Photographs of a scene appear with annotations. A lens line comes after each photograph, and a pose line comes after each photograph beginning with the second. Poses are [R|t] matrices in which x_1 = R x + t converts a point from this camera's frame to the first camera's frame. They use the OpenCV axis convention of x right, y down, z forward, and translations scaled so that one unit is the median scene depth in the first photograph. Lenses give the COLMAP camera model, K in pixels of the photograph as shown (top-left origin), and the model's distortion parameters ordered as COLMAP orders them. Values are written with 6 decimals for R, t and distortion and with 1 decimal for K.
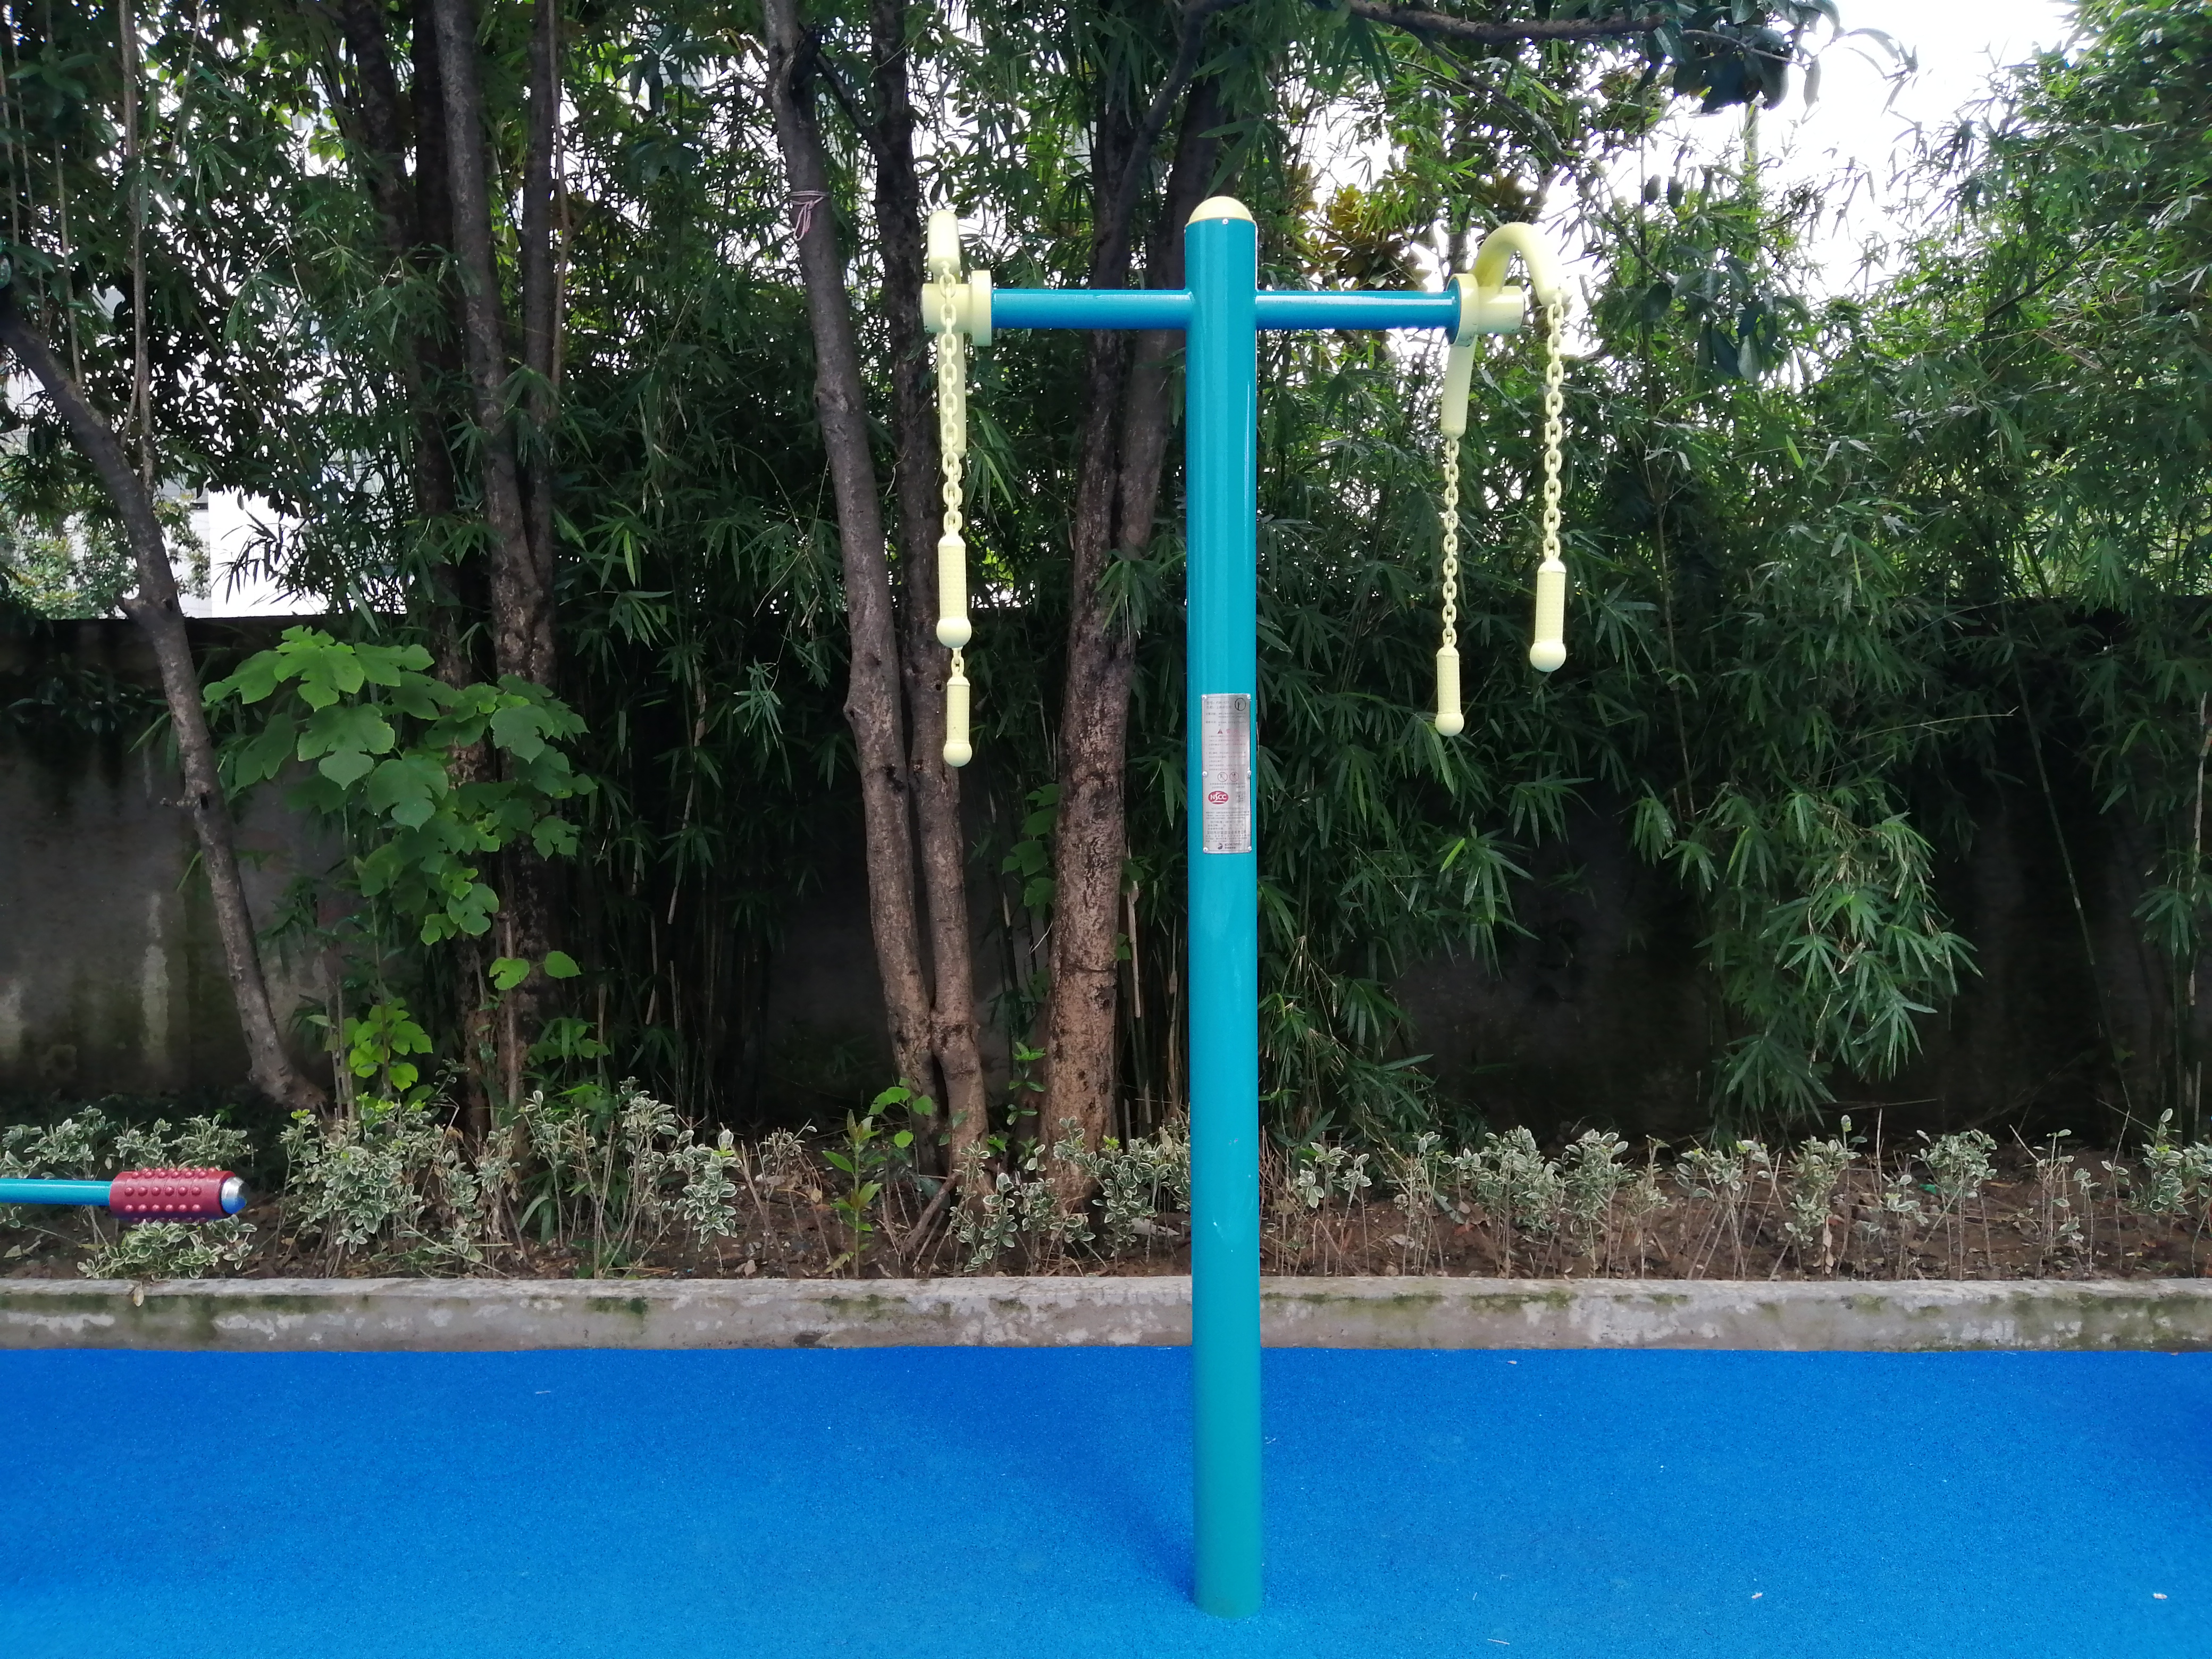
lens RADIAL K [[1737.1, 0, 1150.9], [0, 1737.1, 803.8], [0, 0, 1]] dist [0.078477, -0.121755]
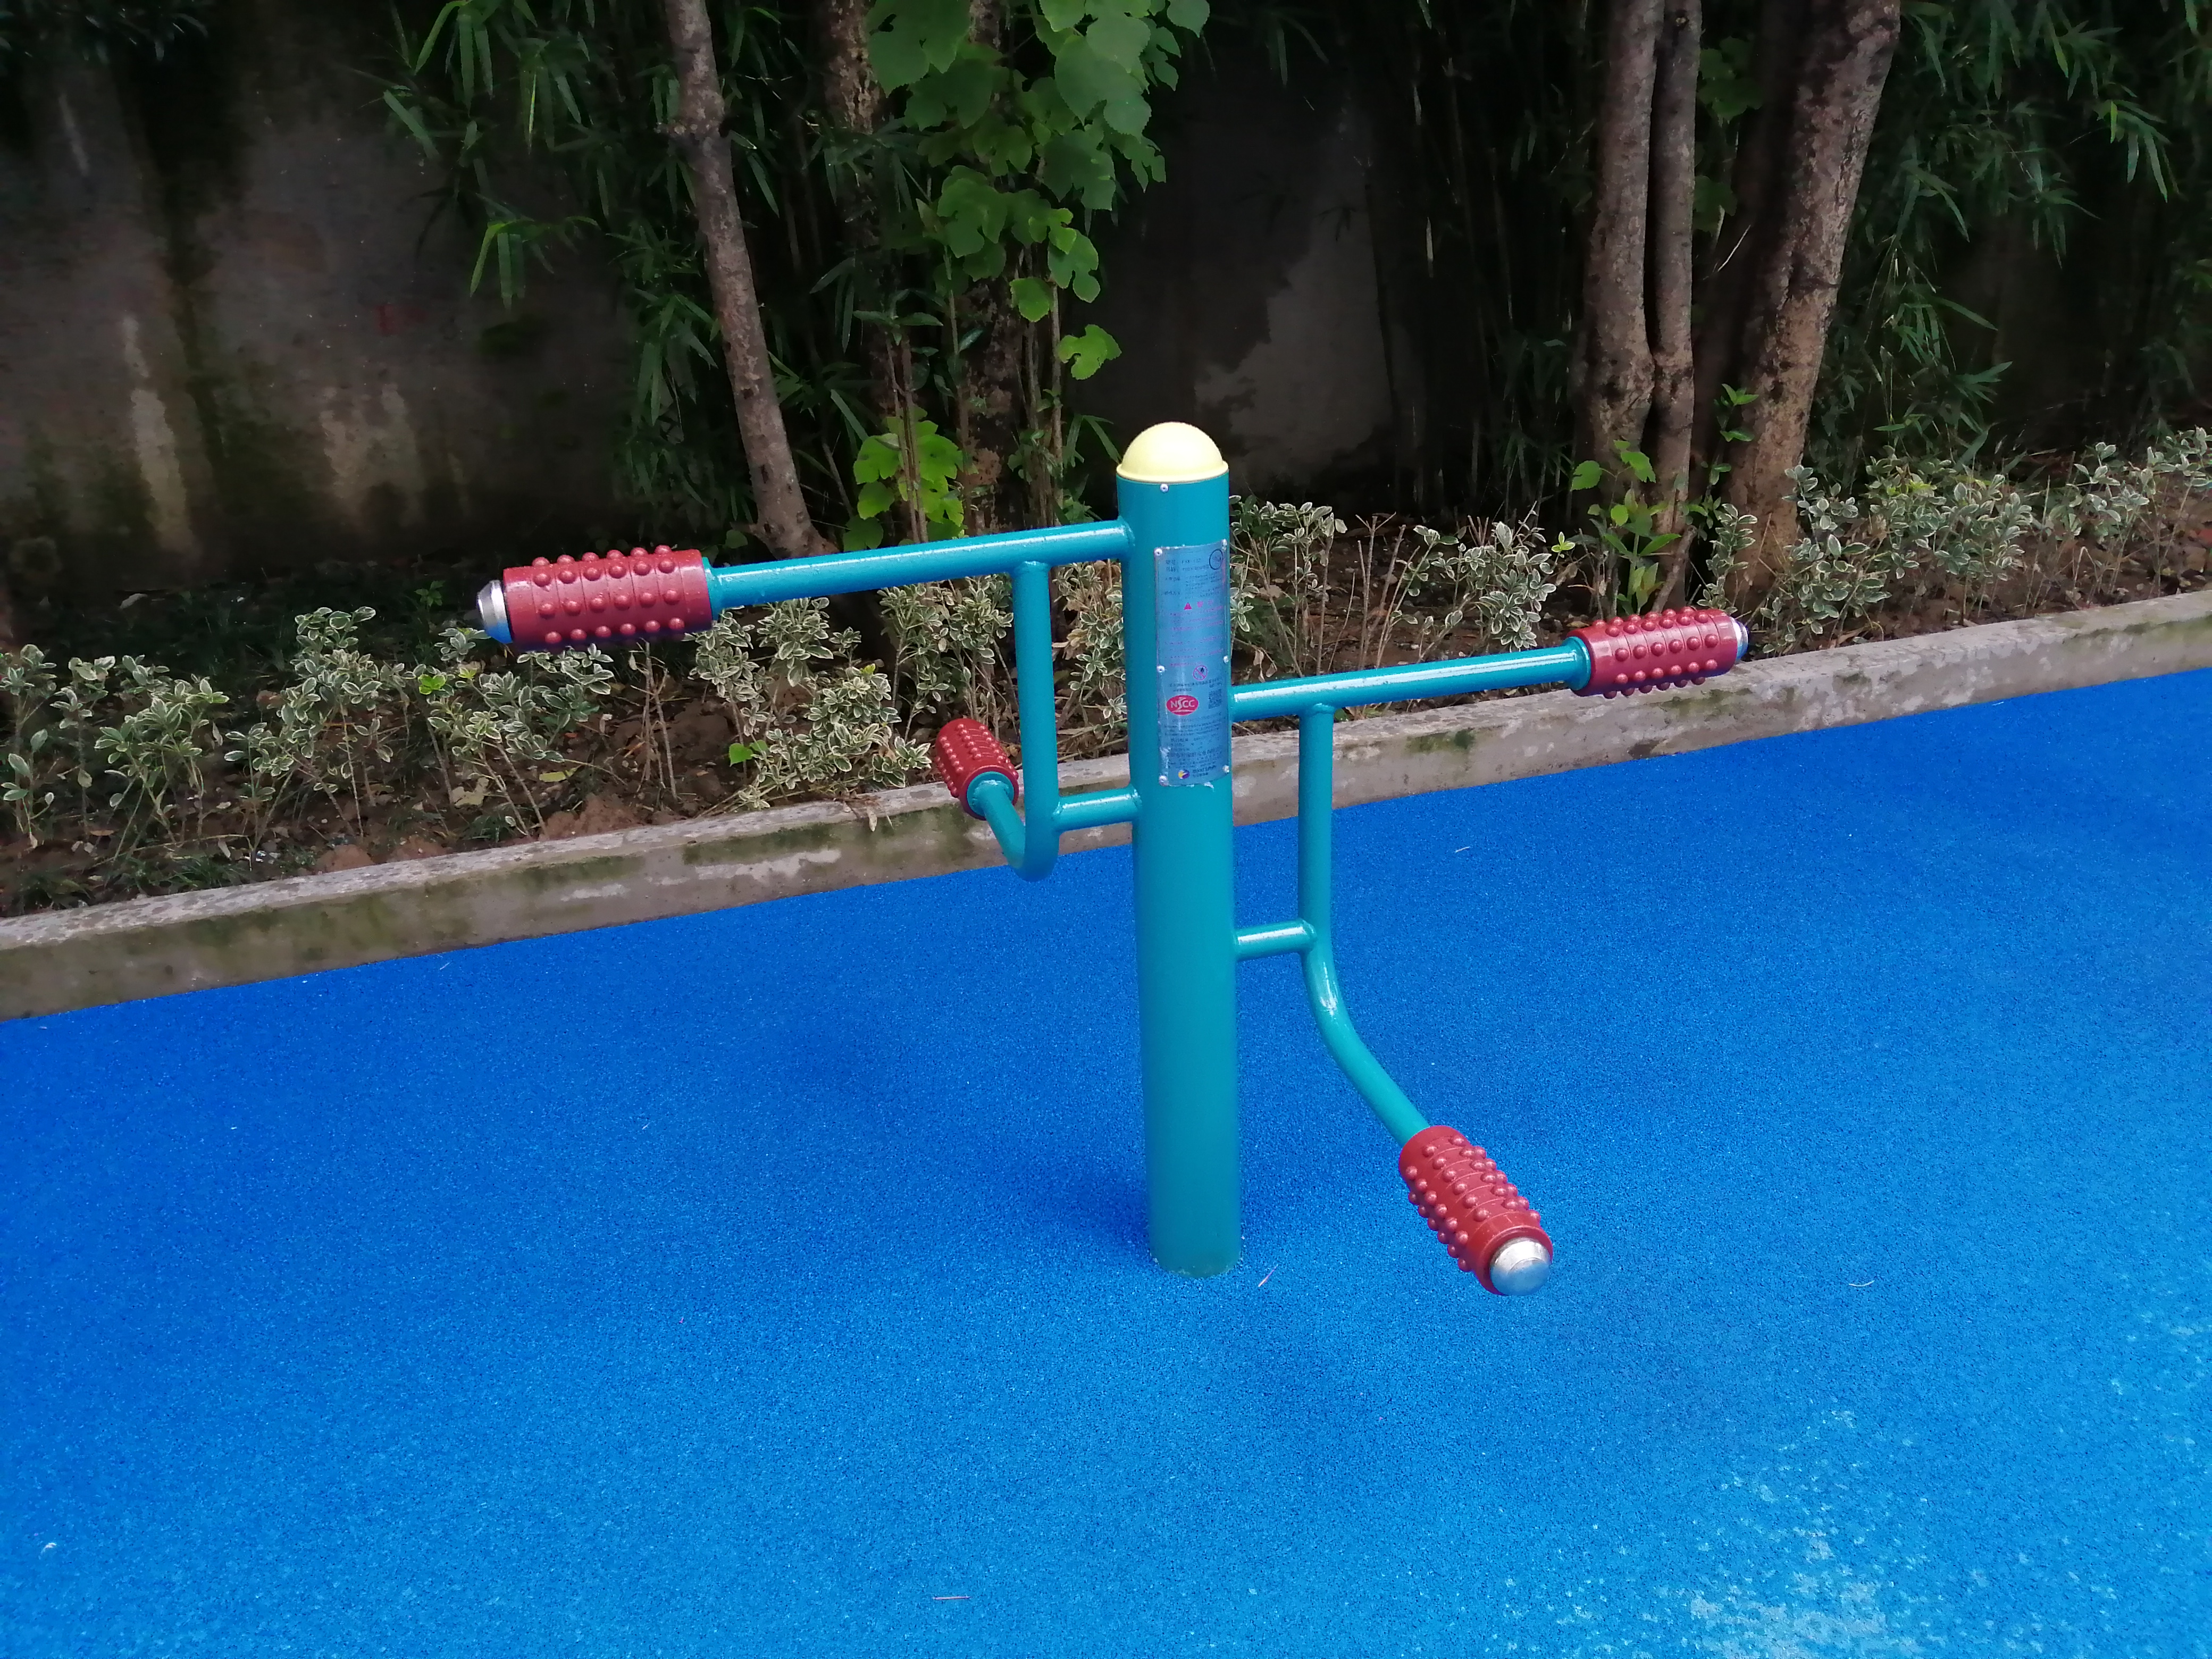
lens RADIAL K [[1742.3, 0, 1106.0], [0, 1742.3, 829.5], [0, 0, 1]] dist [0.049940, -0.078470]
pose [[0.957545, -0.154144, 0.243613, -0.664249], [0.057361, 0.930022, 0.363000, 0.015363], [-0.282519, -0.333614, 0.899380, 0.288789]]
